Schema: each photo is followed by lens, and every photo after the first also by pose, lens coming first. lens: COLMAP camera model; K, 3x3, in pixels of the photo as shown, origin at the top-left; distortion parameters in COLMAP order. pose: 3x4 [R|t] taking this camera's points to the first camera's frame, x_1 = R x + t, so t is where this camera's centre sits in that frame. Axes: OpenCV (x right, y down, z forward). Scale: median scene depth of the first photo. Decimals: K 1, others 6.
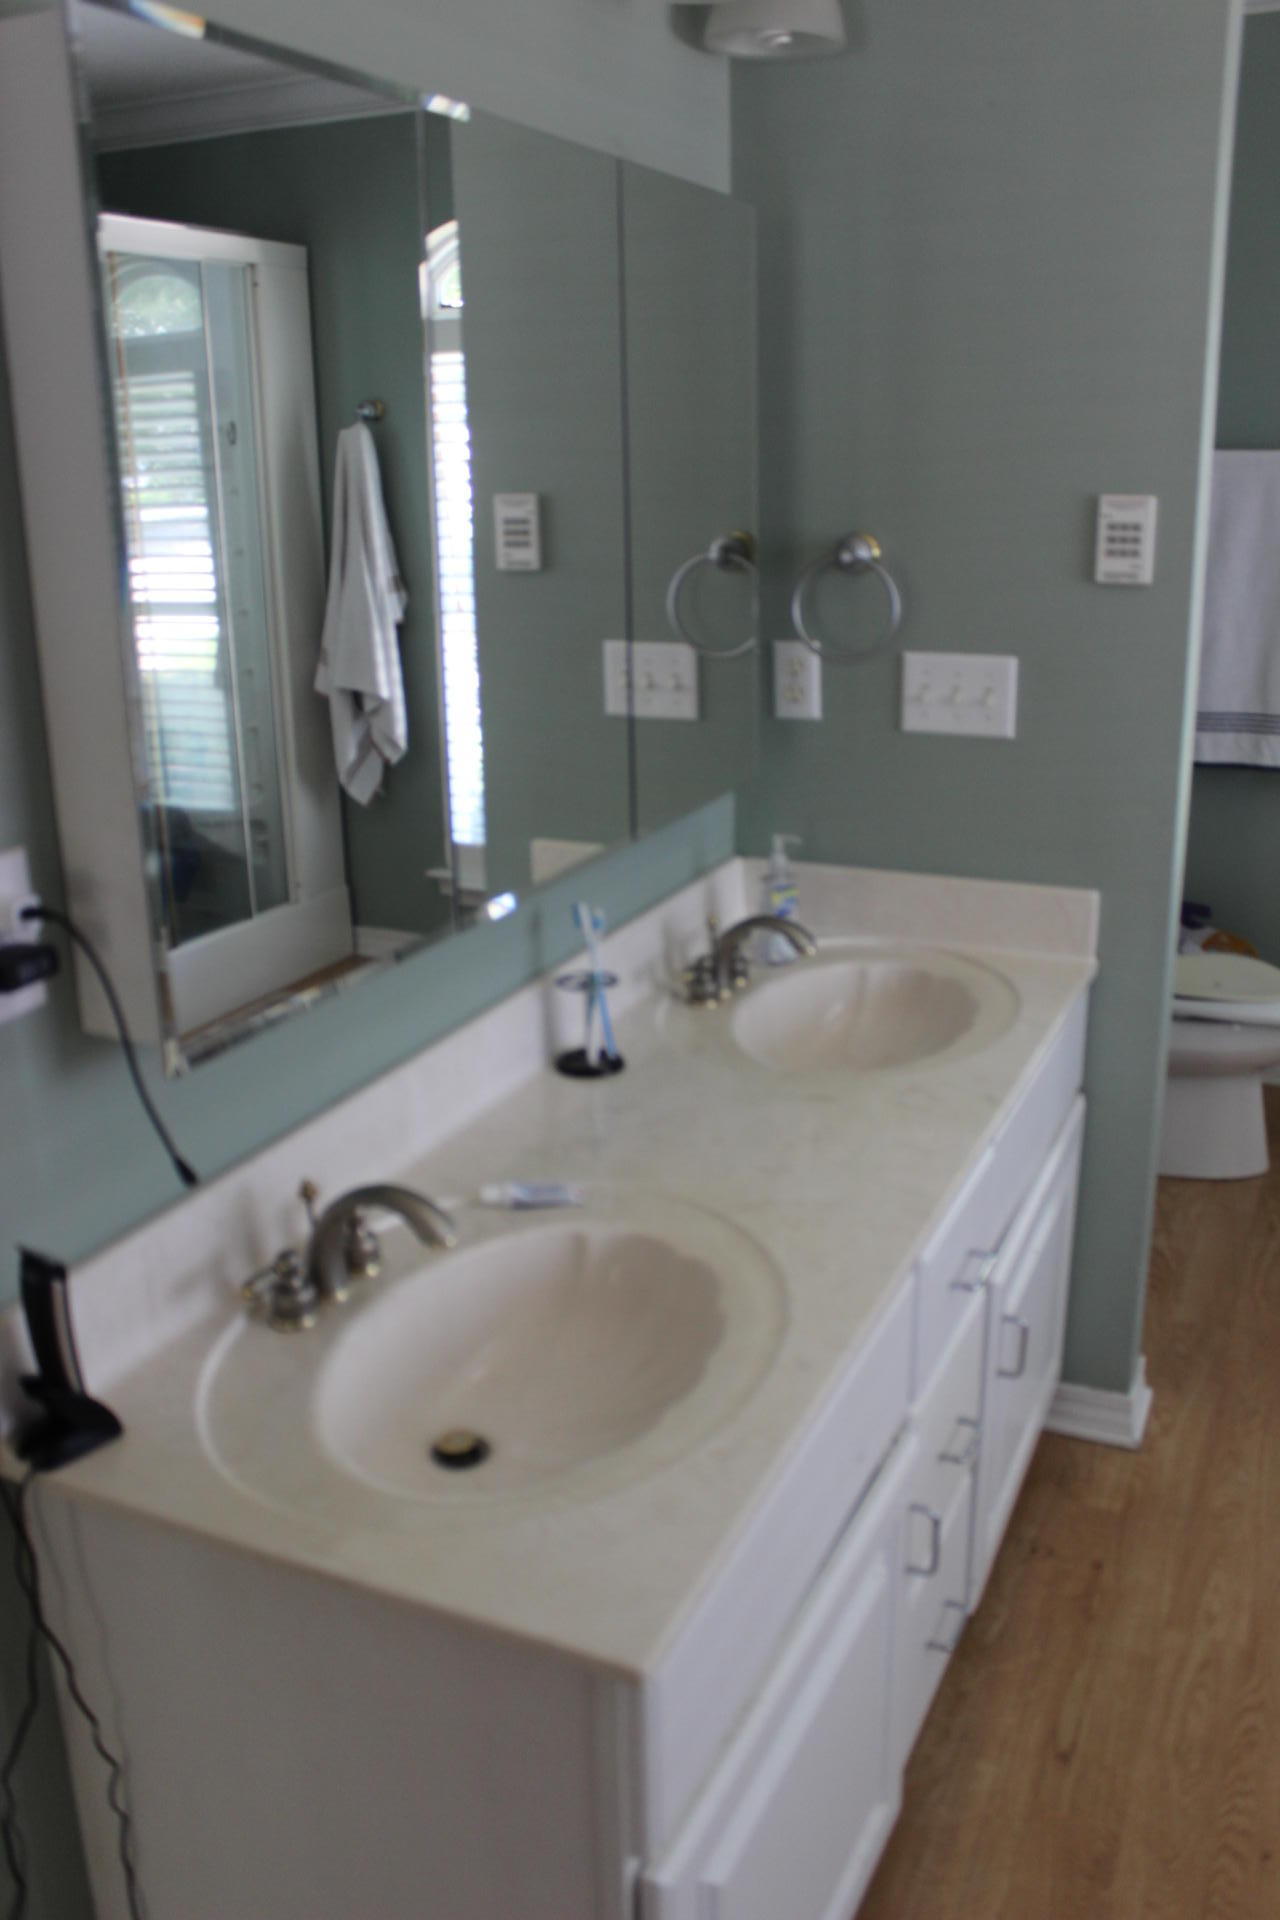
lens RADIAL K [[1608.2, 0, 642.3], [0, 1608.2, 964.0], [0, 0, 1]] dist [-0.124736, 0.056223]
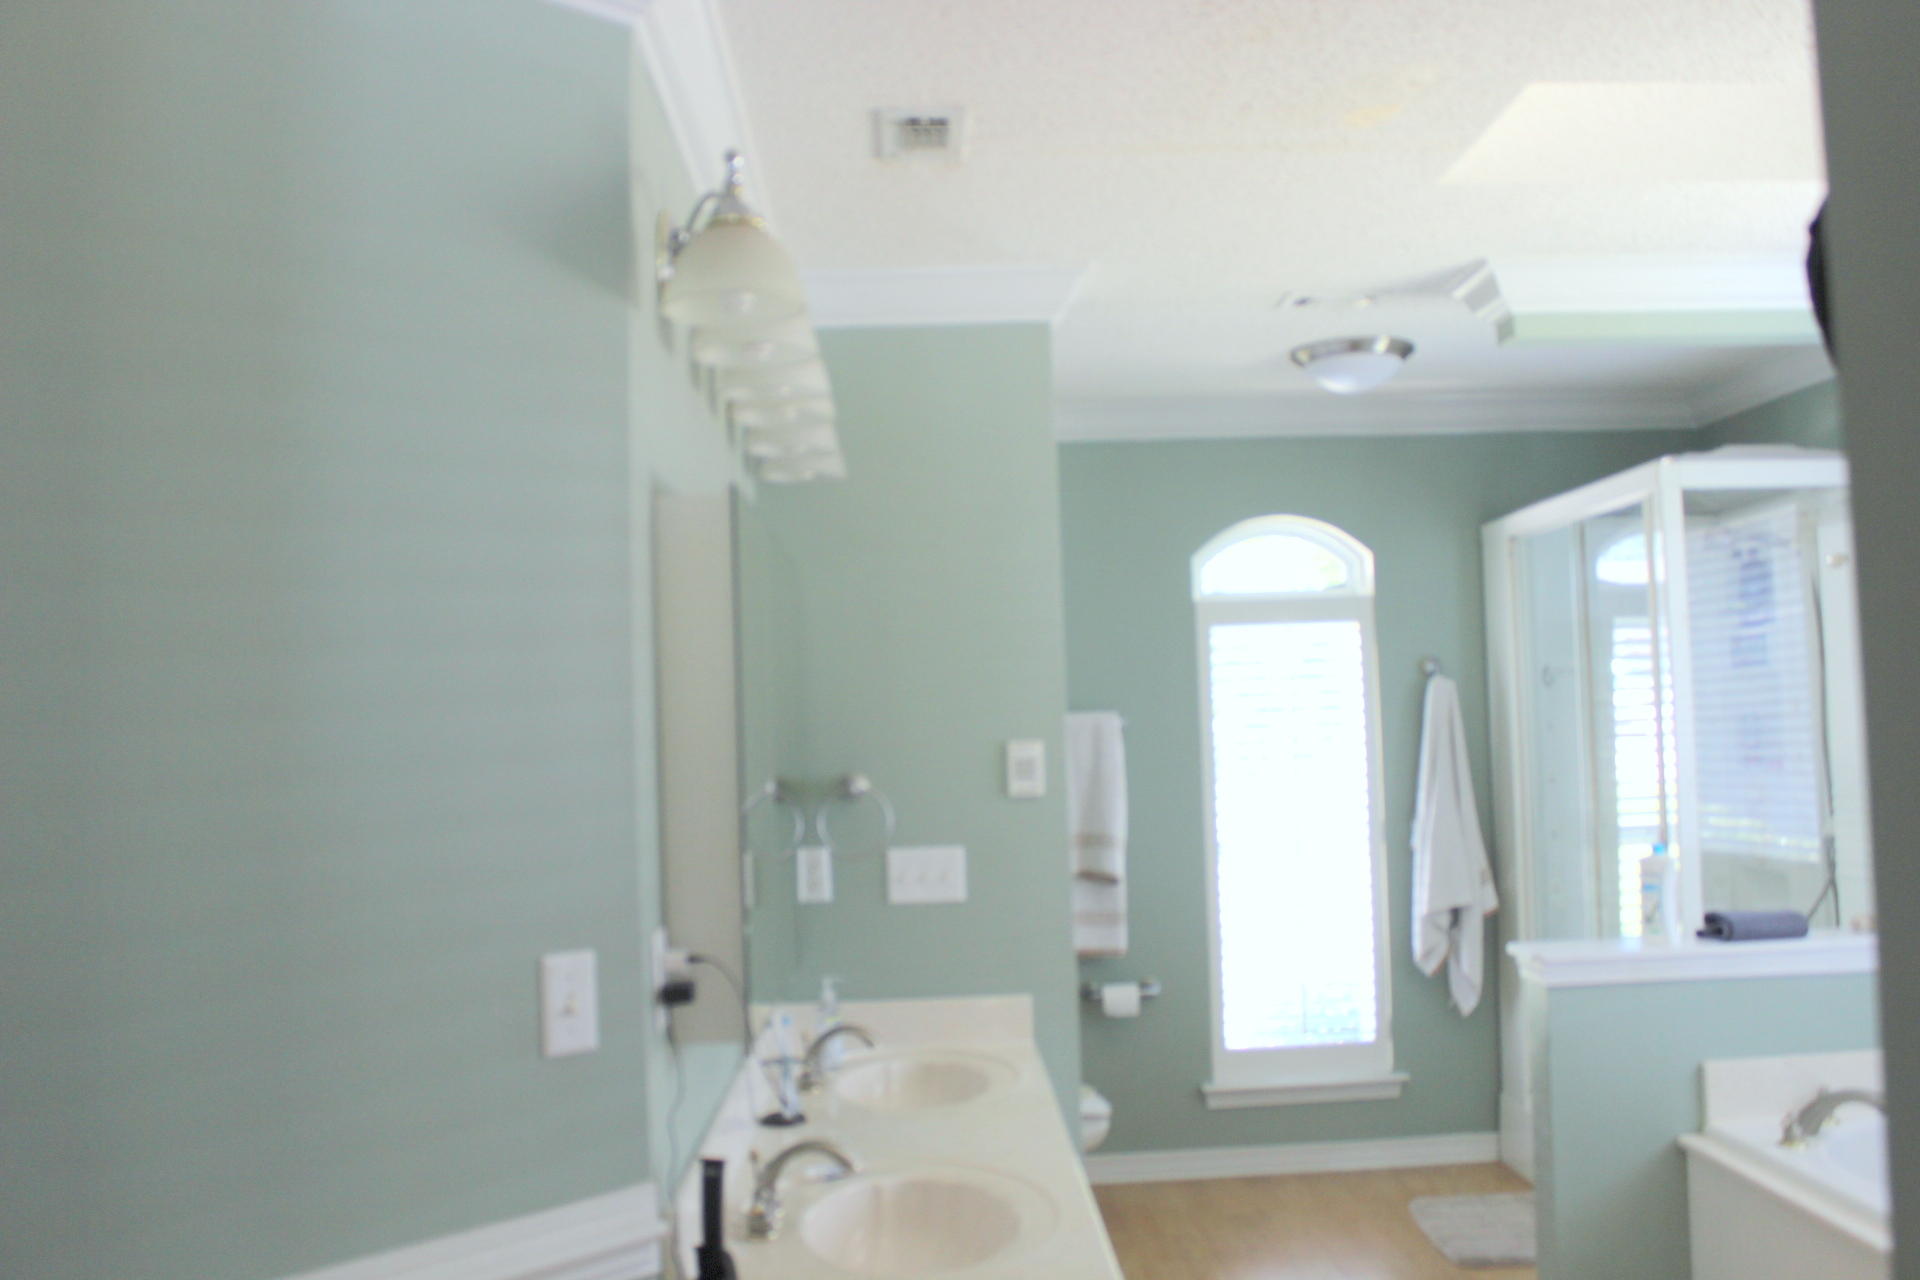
lens RADIAL K [[1608.2, 0, 958.9], [0, 1608.2, 638.5], [0, 0, 1]] dist [-0.124736, 0.056223]
pose [[0.898532, 0.011908, 0.438746, -0.444667], [0.152103, 0.929238, -0.336721, 0.139164], [-0.411709, 0.369289, 0.833139, -0.360134]]
